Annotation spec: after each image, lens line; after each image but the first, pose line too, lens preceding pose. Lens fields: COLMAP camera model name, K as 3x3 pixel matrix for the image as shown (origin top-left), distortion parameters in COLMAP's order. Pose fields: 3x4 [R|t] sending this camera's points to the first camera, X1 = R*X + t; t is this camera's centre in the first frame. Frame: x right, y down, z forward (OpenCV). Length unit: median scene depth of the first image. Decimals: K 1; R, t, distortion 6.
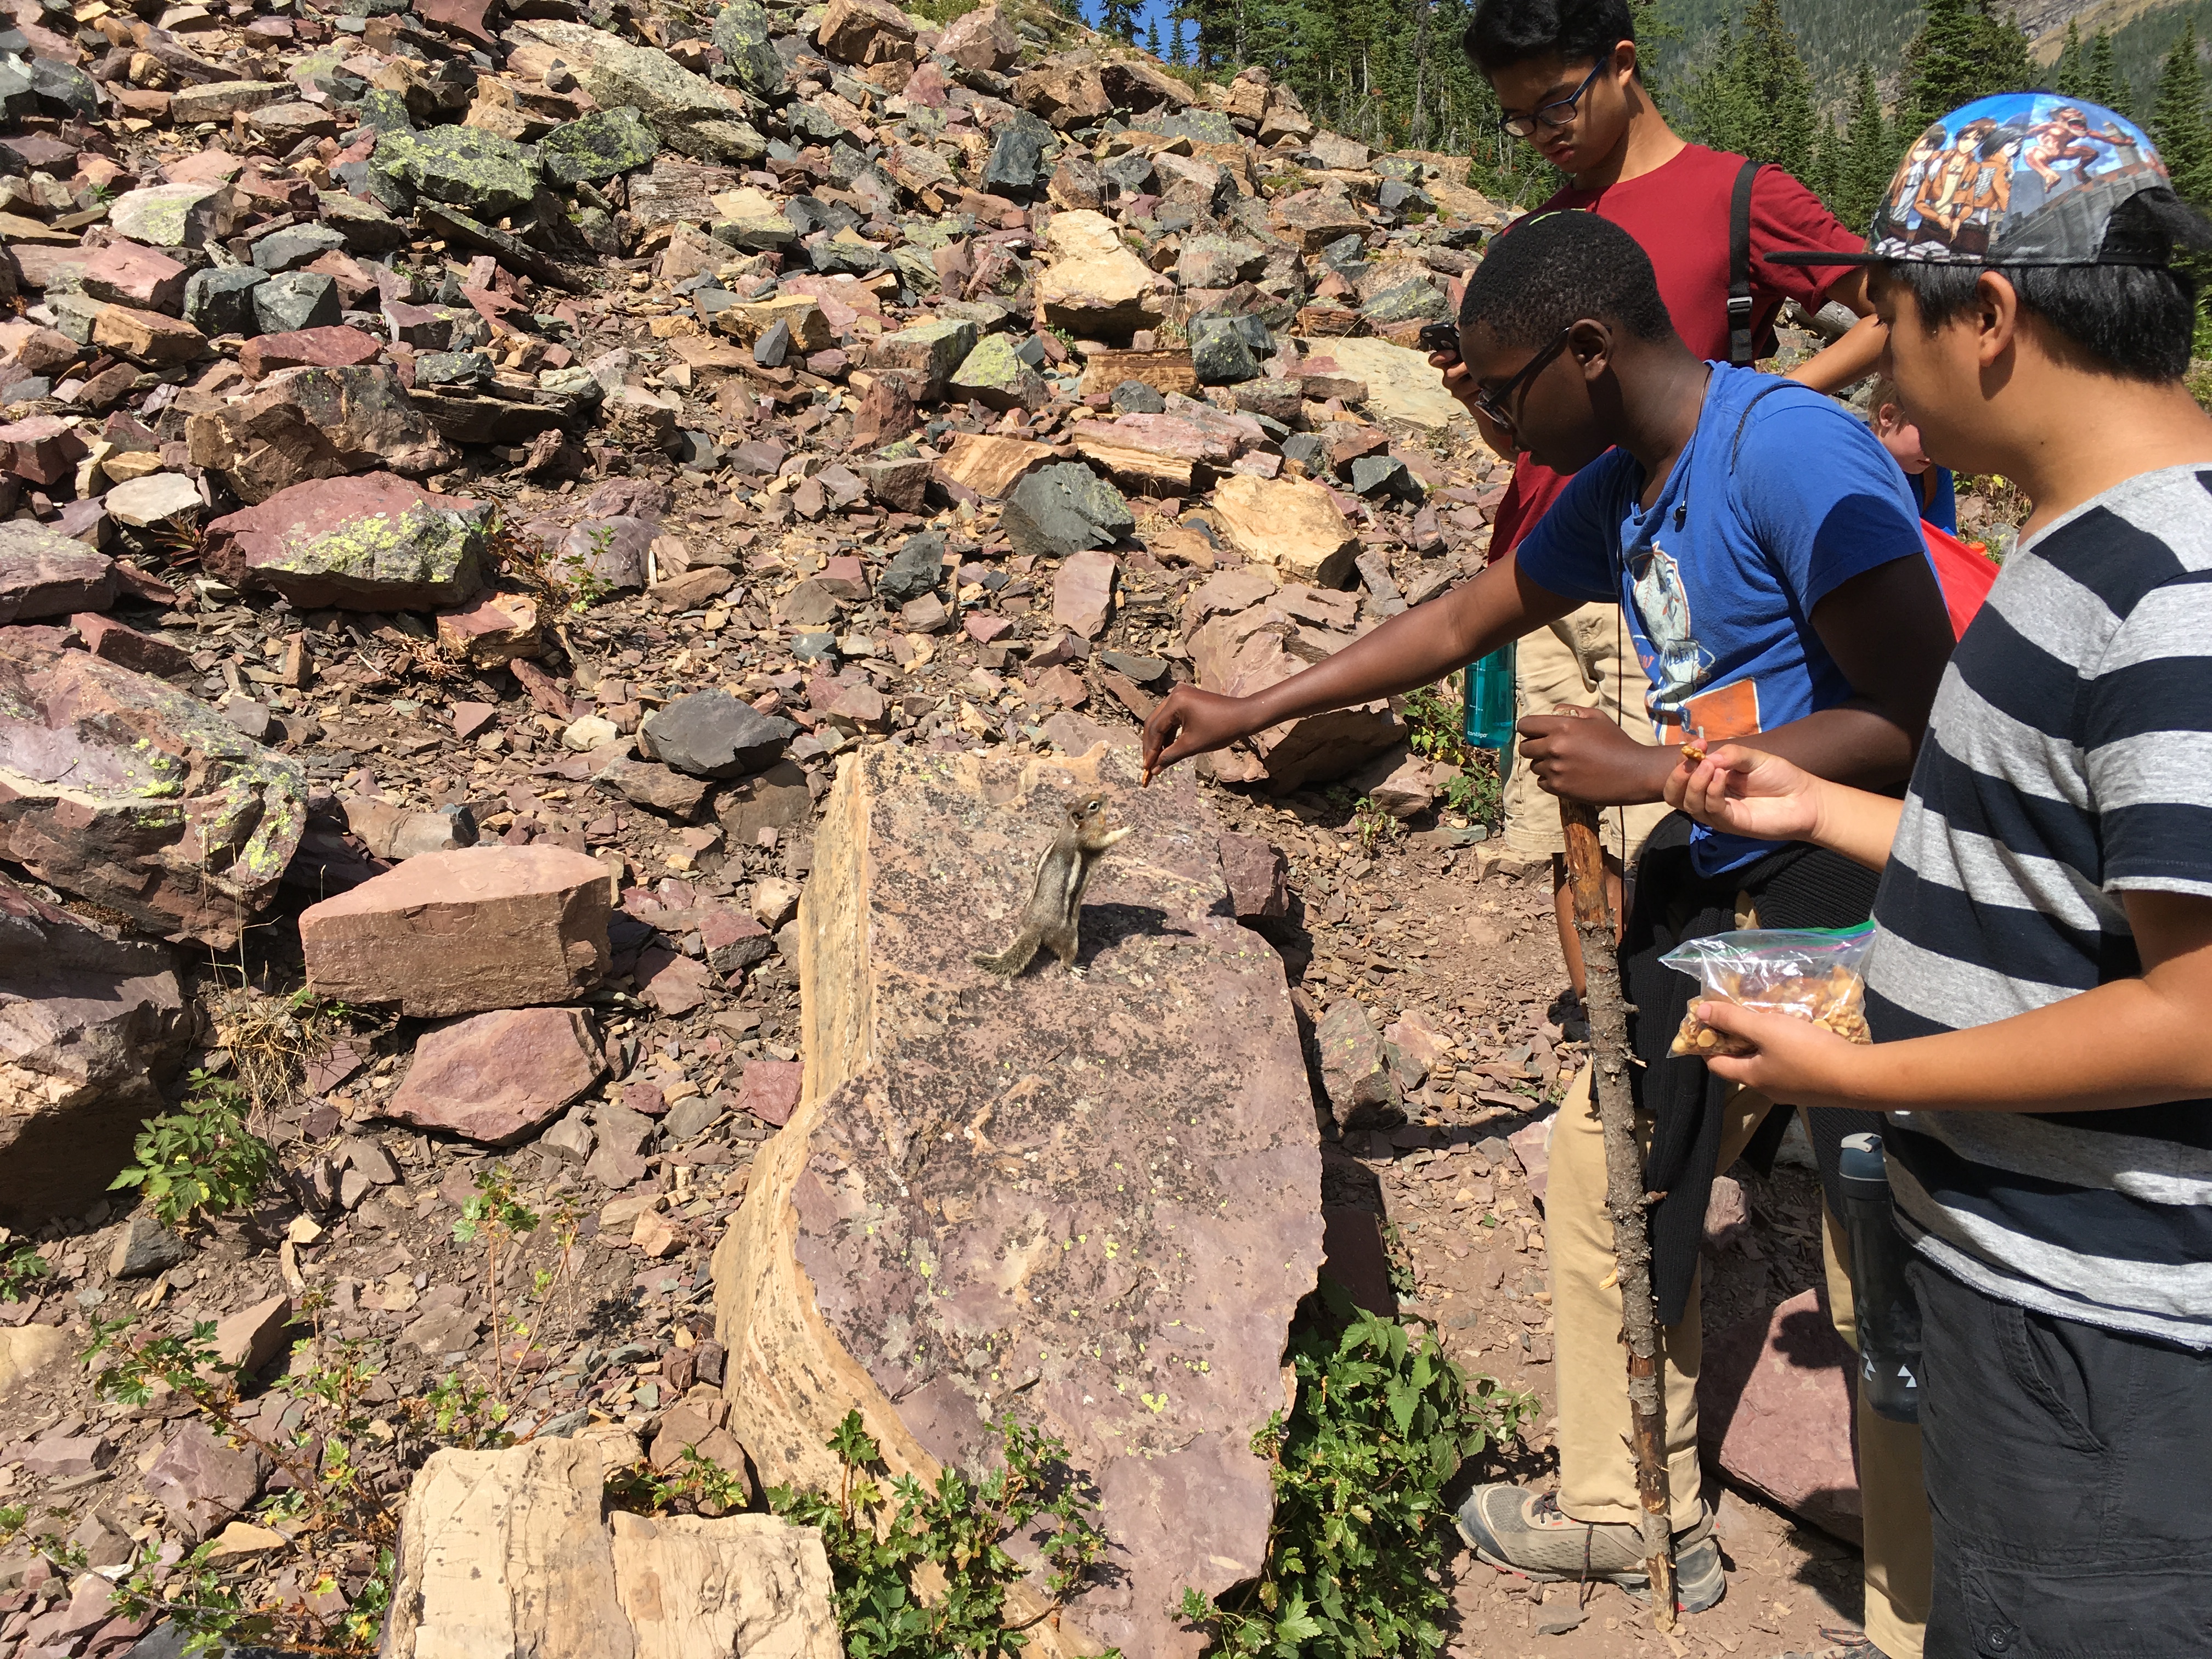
lens RADIAL K [[1854.7, 0, 1107.3], [0, 1854.7, 809.7], [0, 0, 1]] dist [0.060307, -0.085154]
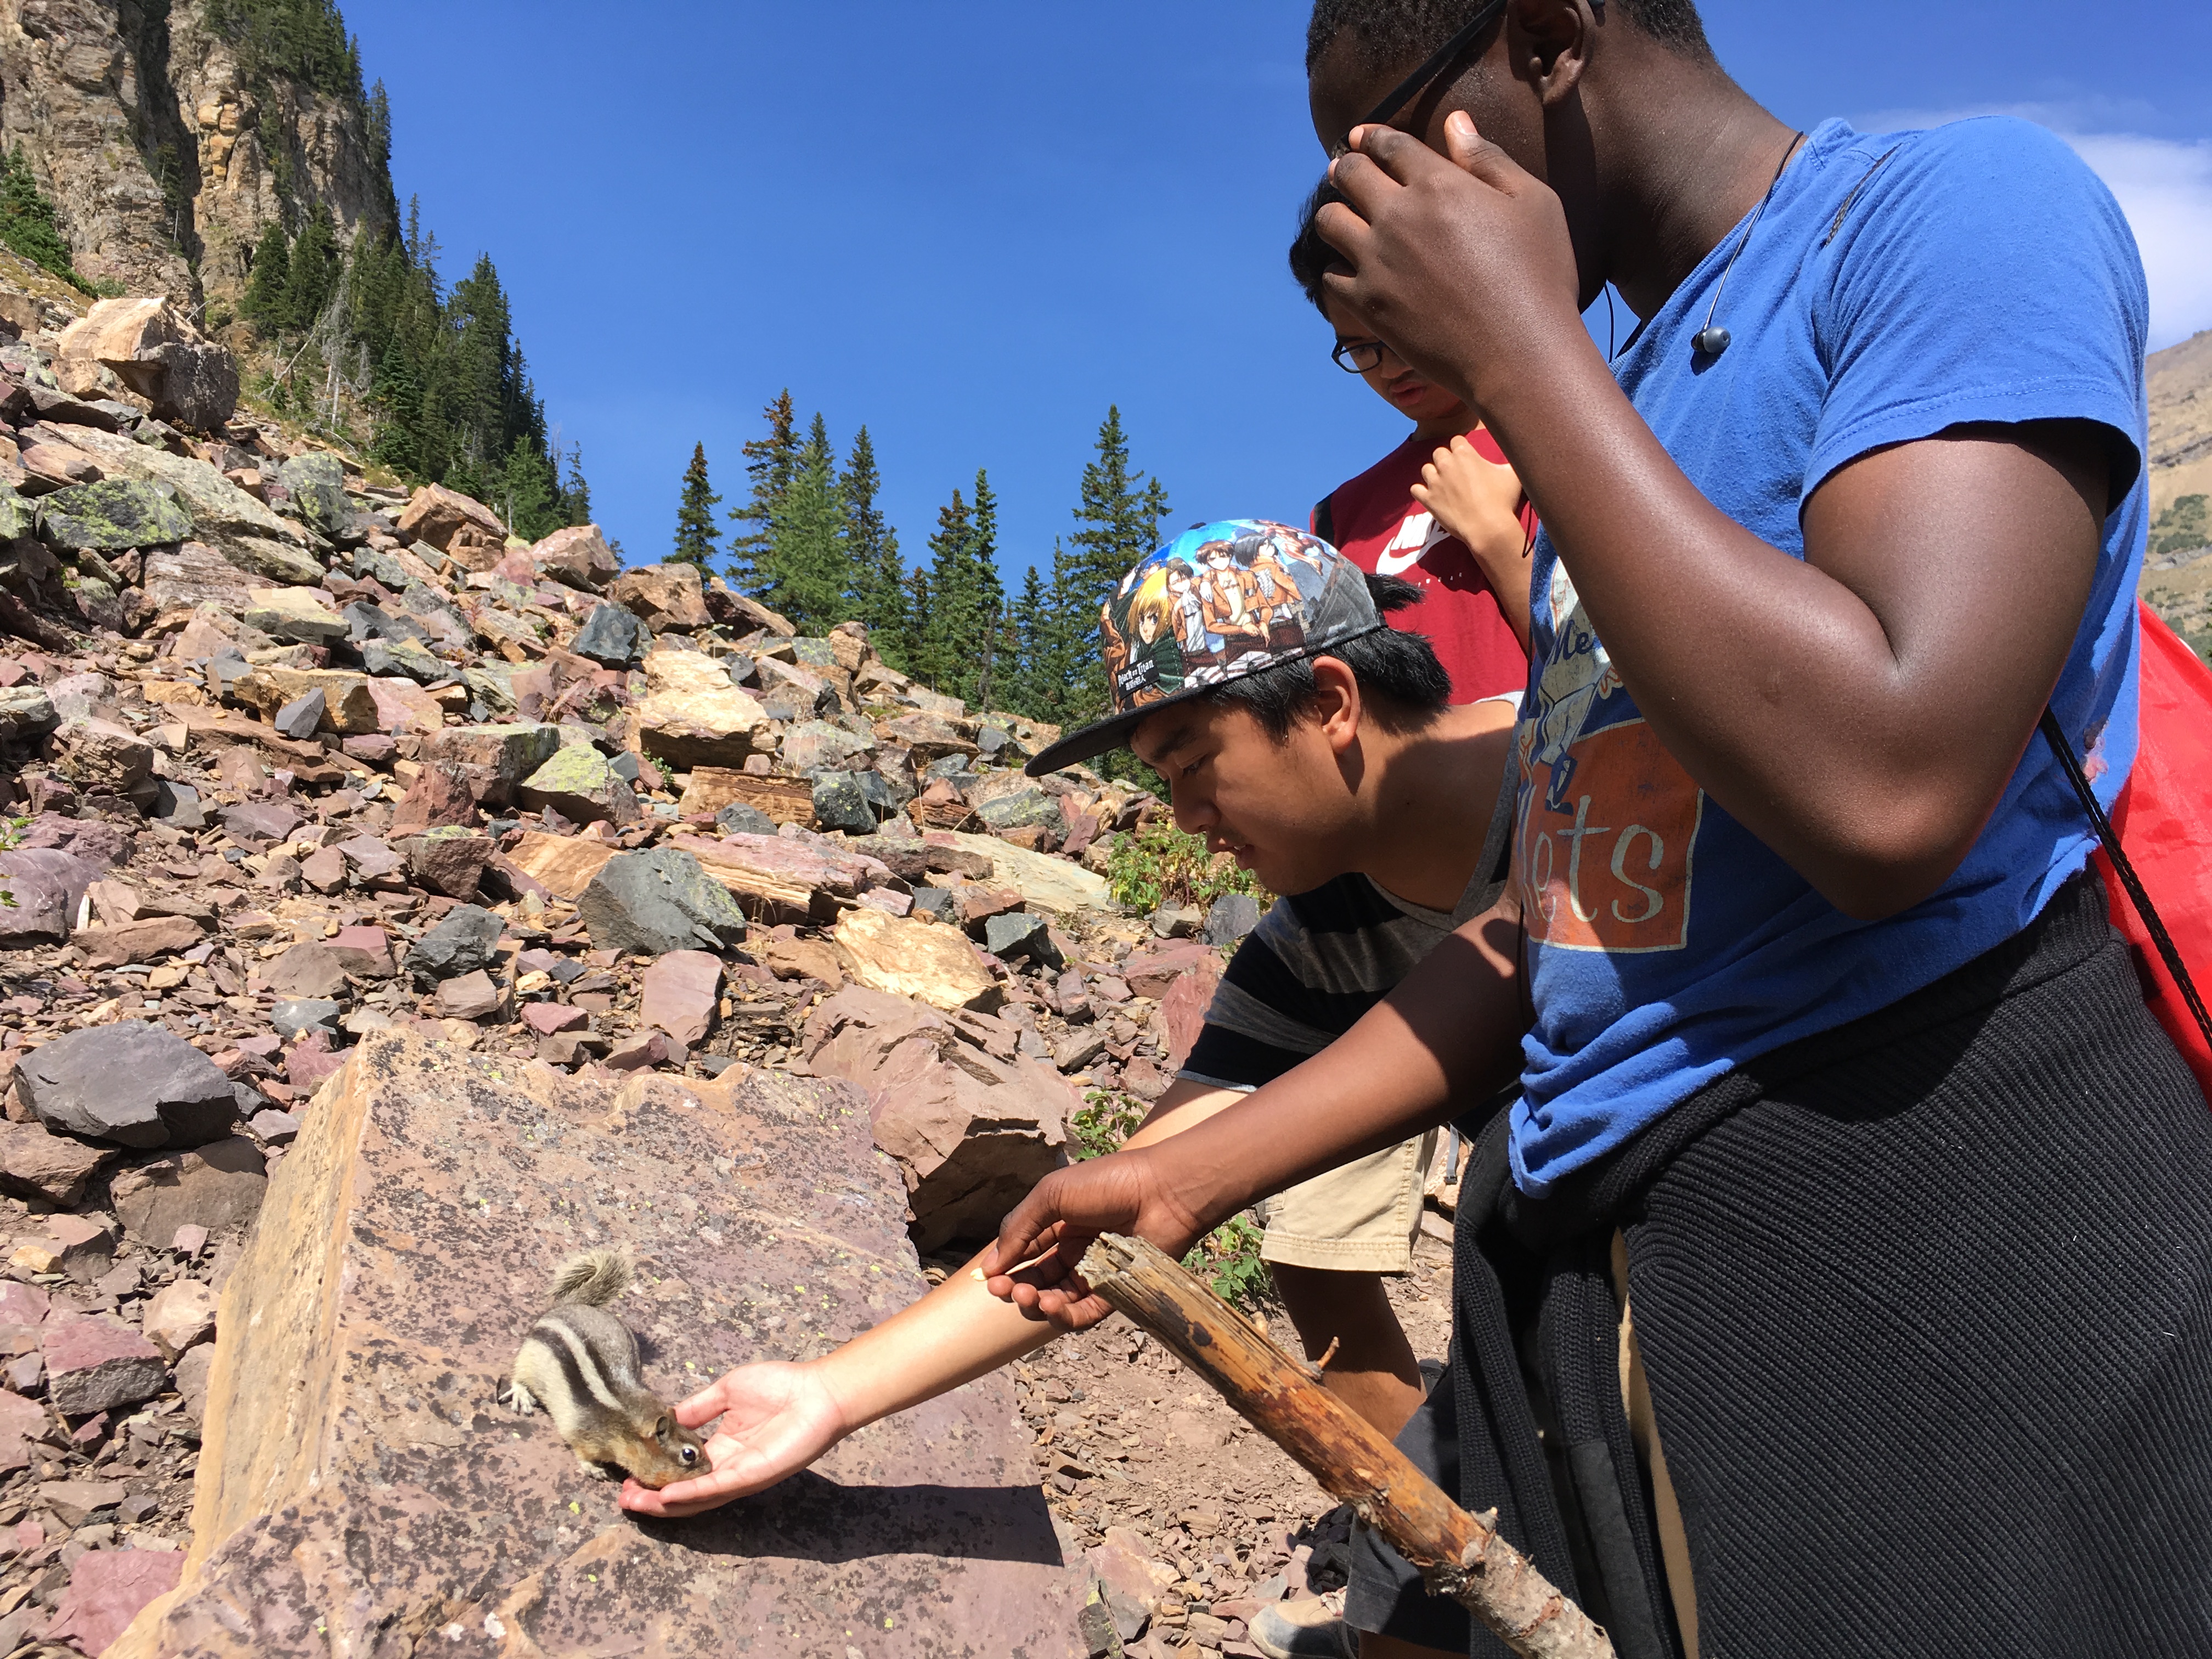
lens RADIAL K [[1871.4, 0, 1084.0], [0, 1871.4, 845.0], [0, 0, 1]] dist [0.085984, -0.121149]
pose [[0.972521, 0.087173, 0.215880, -0.020460], [-0.018024, 0.952664, -0.303491, 0.053478], [-0.232117, 0.291260, 0.928057, 0.170035]]
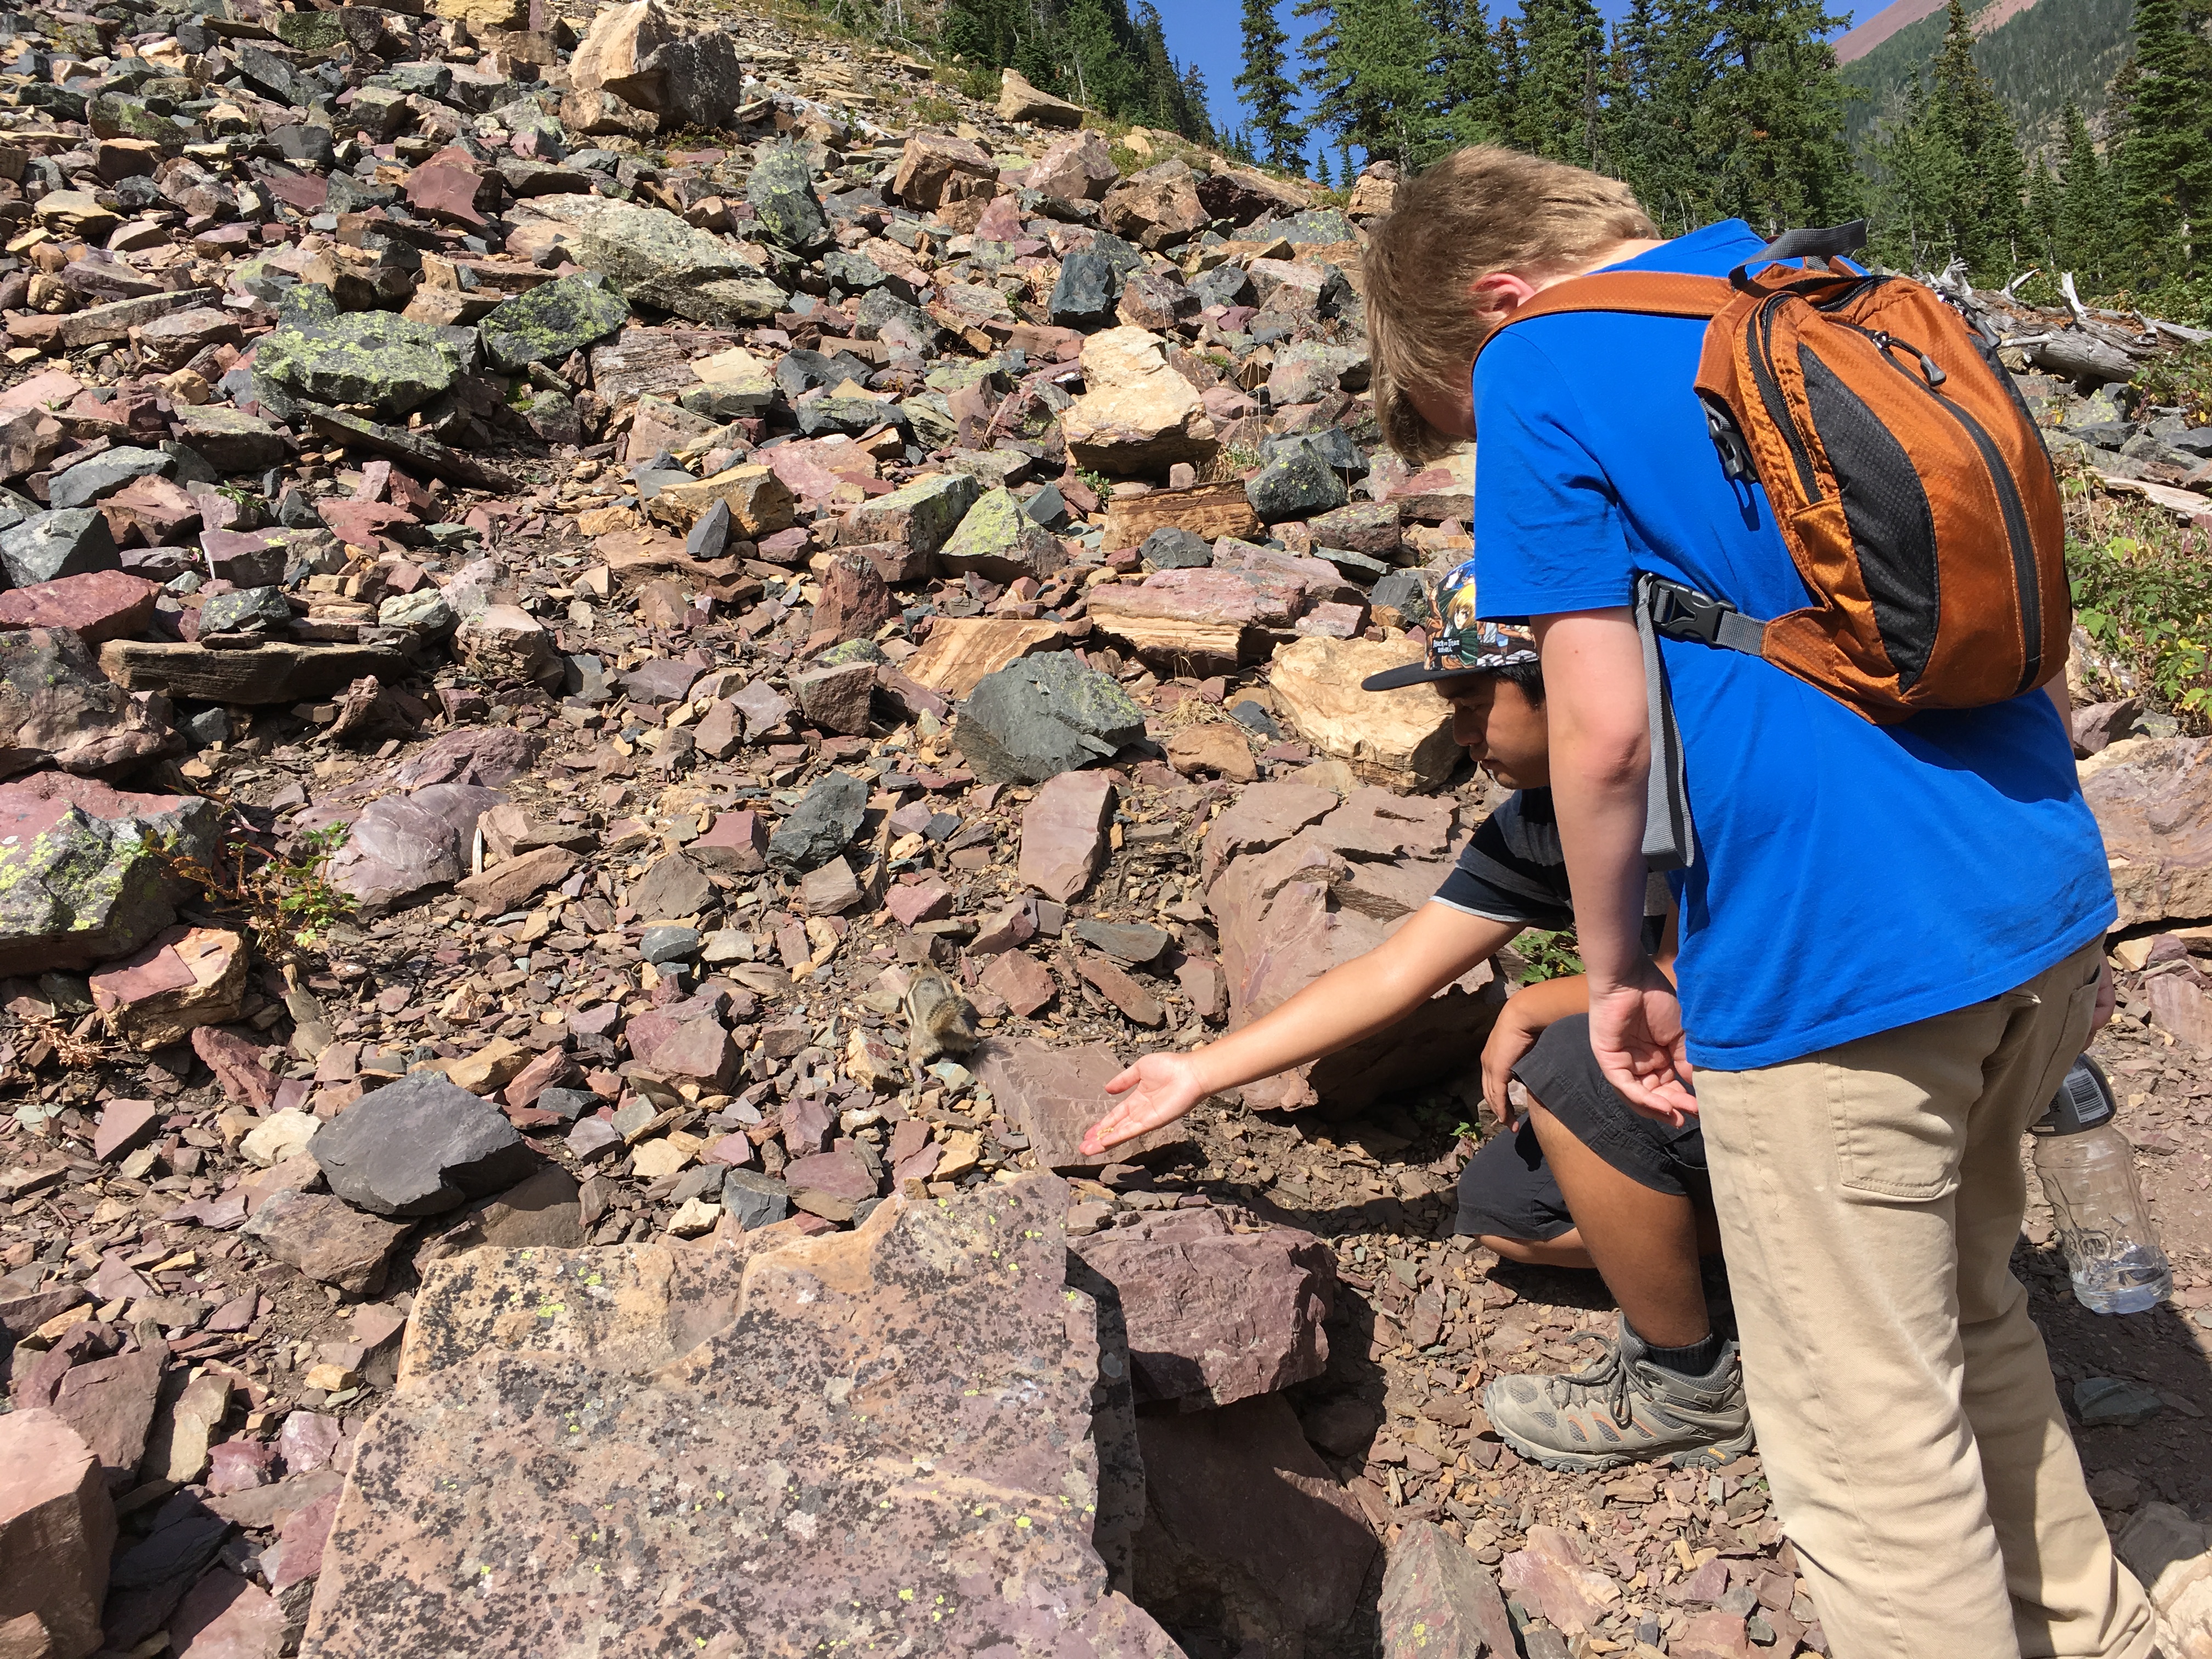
lens RADIAL K [[1854.7, 0, 1107.3], [0, 1854.7, 809.7], [0, 0, 1]] dist [0.060307, -0.085154]
pose [[0.989028, -0.083401, -0.121935, 0.079309], [0.074658, 0.994415, -0.074600, -0.060565], [0.127476, 0.064678, 0.989731, 0.247734]]
